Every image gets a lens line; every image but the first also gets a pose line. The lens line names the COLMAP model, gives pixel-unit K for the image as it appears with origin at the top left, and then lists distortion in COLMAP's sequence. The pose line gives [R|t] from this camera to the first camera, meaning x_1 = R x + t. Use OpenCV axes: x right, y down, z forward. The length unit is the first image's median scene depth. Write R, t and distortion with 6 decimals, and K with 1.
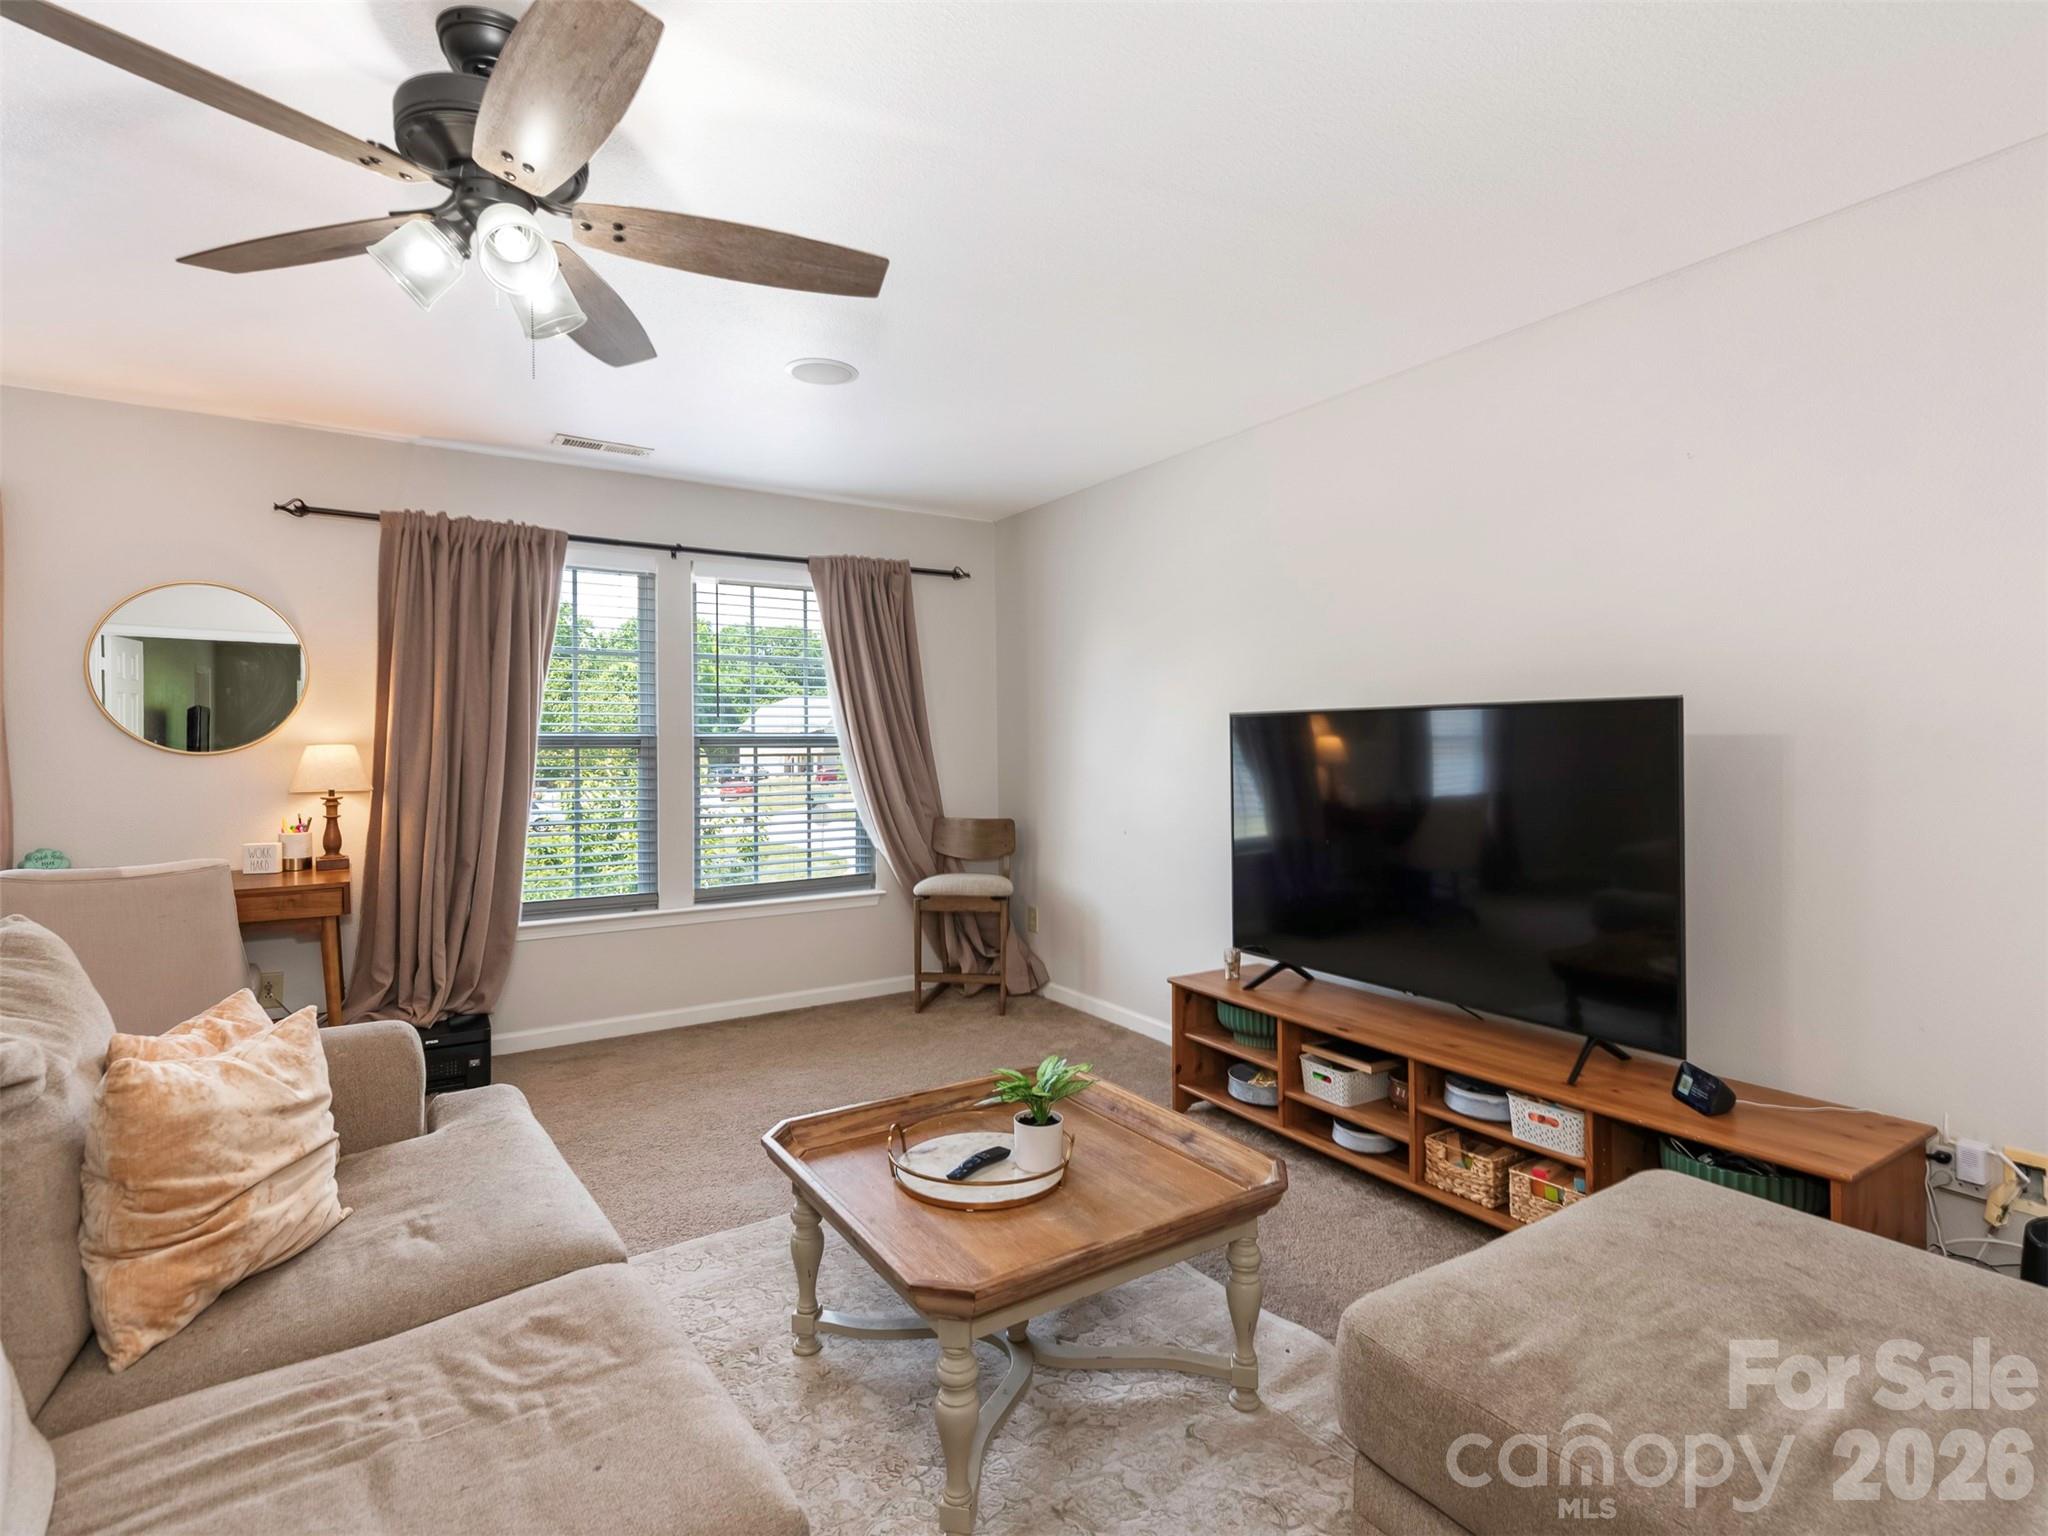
lens RADIAL K [[988.5, 0, 1037.0], [0, 988.5, 773.0], [0, 0, 1]] dist [-0.000262, -0.000718]
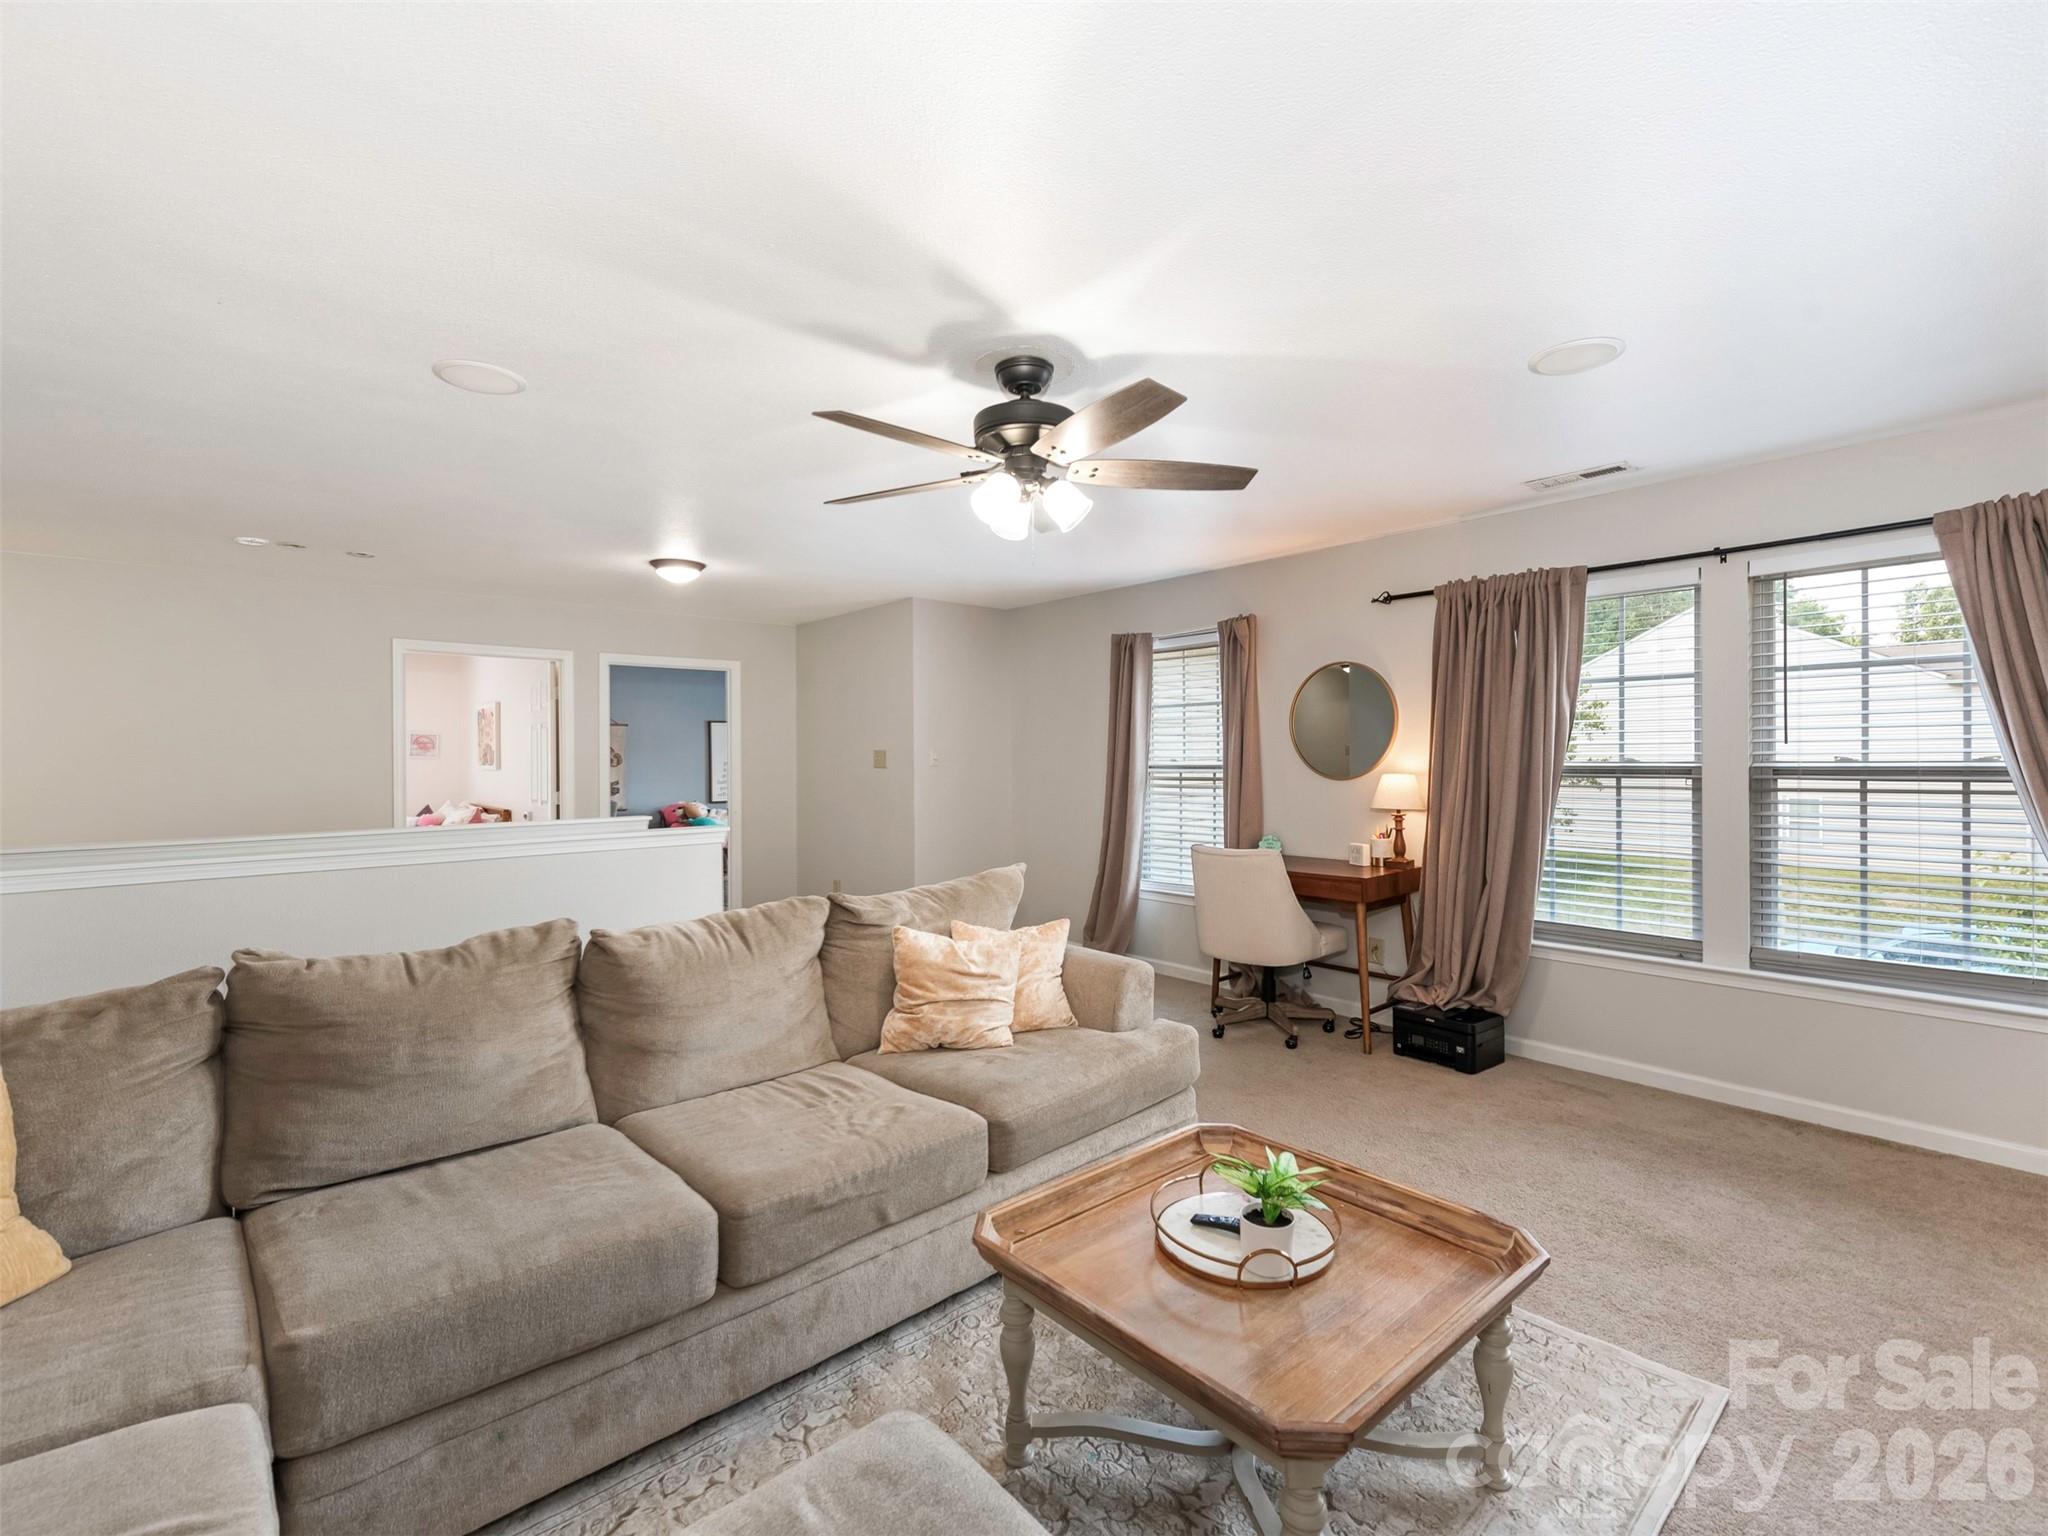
lens RADIAL K [[929.9, 0, 1039.3], [0, 929.9, 772.0], [0, 0, 1]] dist [-0.000961, -0.003432]
pose [[0.137492, 0.015981, -0.990374, 0.436559], [-0.022065, 0.999671, 0.013068, -0.036222], [0.990257, 0.020056, 0.137799, 0.350863]]
